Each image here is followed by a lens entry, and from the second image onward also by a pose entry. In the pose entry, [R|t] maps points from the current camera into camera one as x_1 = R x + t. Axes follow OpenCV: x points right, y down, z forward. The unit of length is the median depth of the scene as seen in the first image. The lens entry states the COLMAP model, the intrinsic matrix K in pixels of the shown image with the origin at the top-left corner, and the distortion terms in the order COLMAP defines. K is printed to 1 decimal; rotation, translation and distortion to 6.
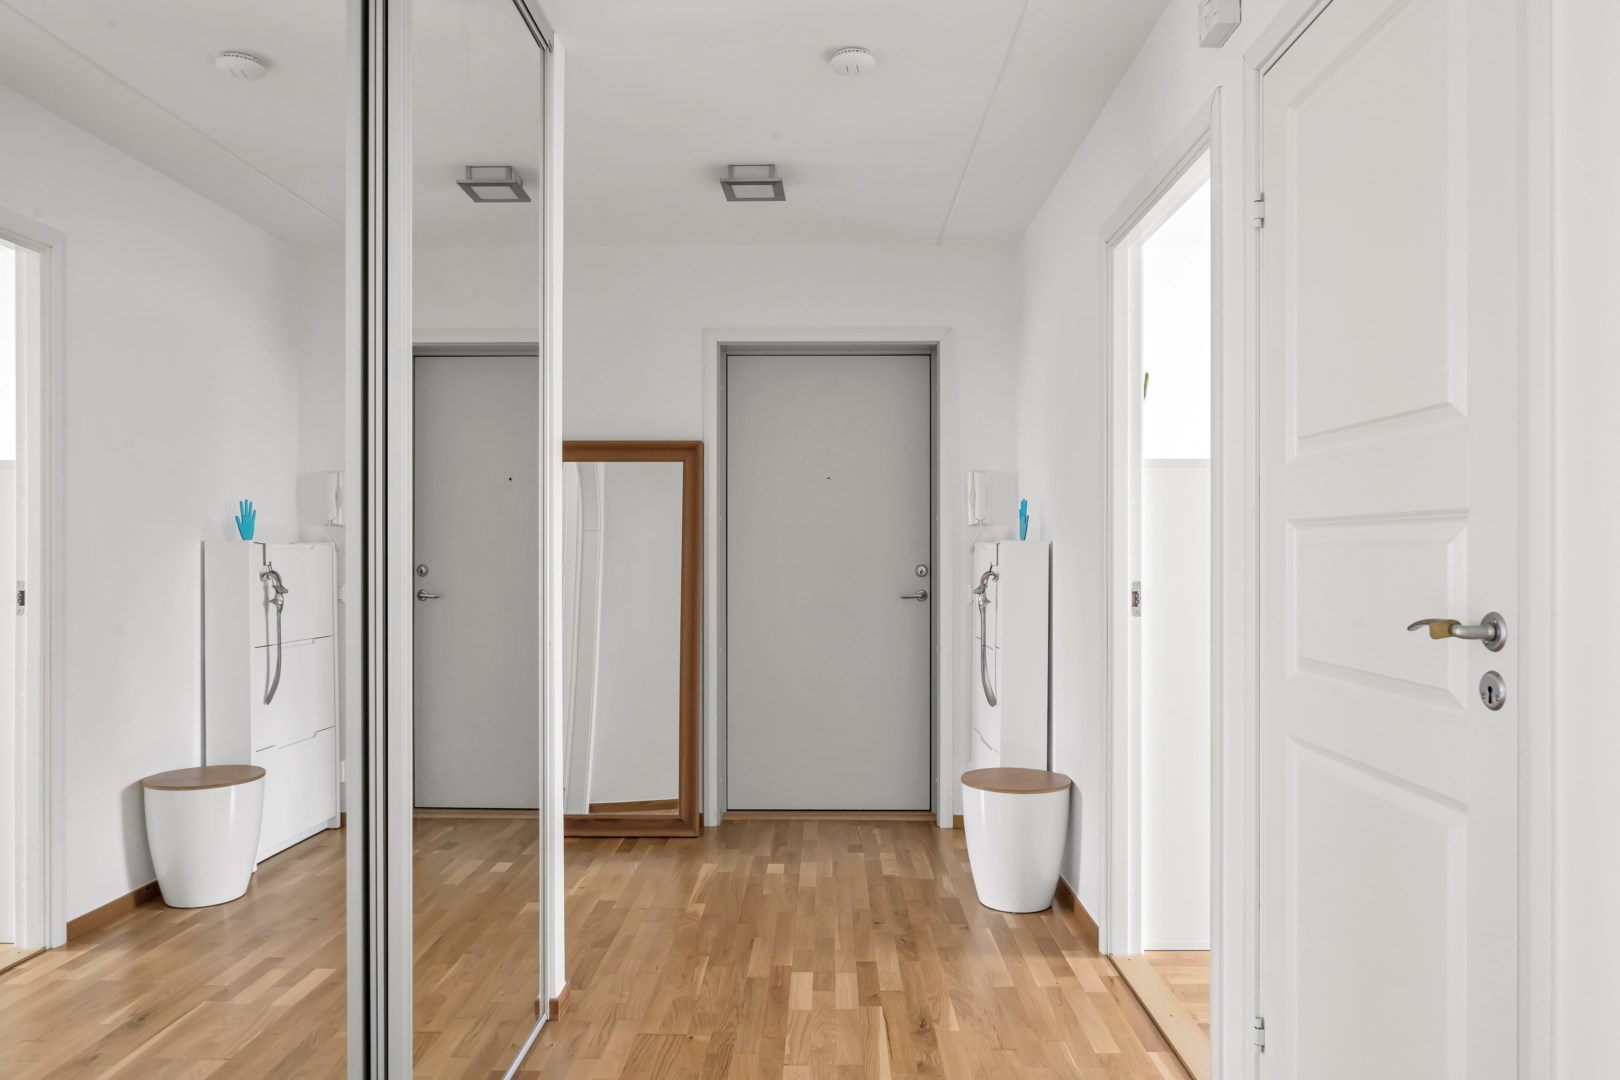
lens RADIAL K [[1091.6, 0, 804.9], [0, 1091.6, 561.2], [0, 0, 1]] dist [-0.004824, 0.002848]
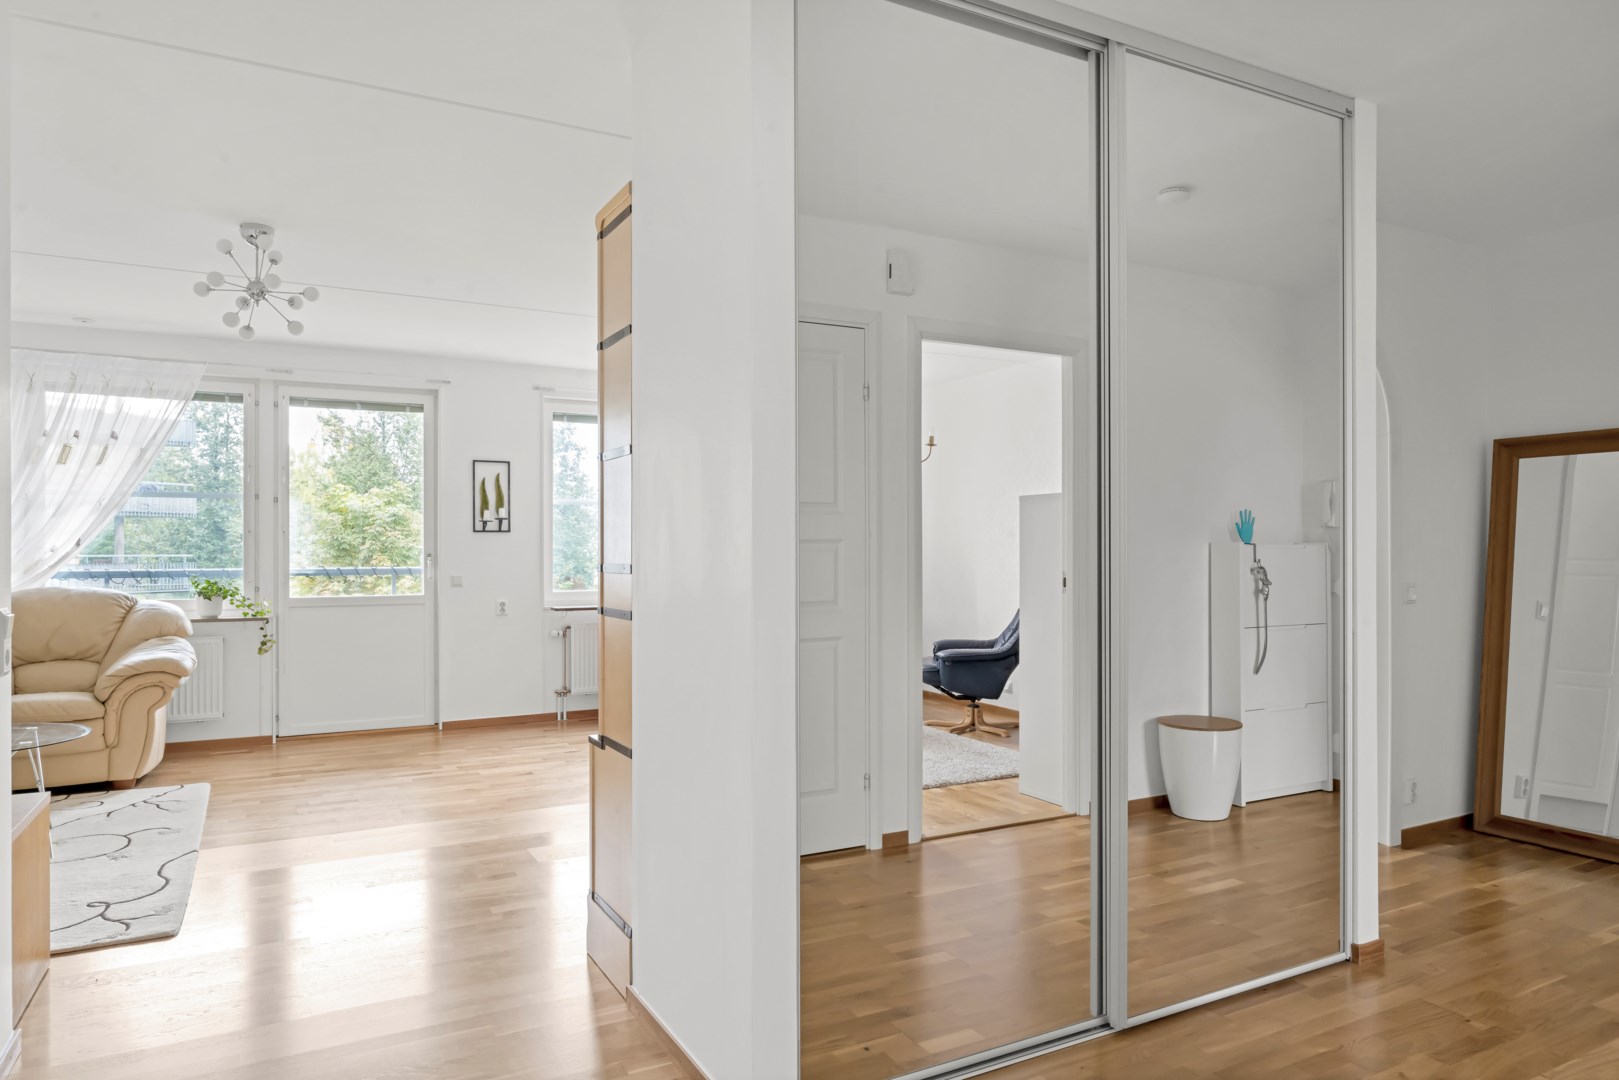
lens RADIAL K [[986.3, 0, 776.8], [0, 986.3, 554.5], [0, 0, 1]] dist [0.006147, 0.003115]
pose [[0.478361, 0.003459, -0.878156, 0.243186], [-0.007868, 0.999969, -0.000347, -0.000403], [0.878128, 0.007075, 0.478373, -0.018568]]
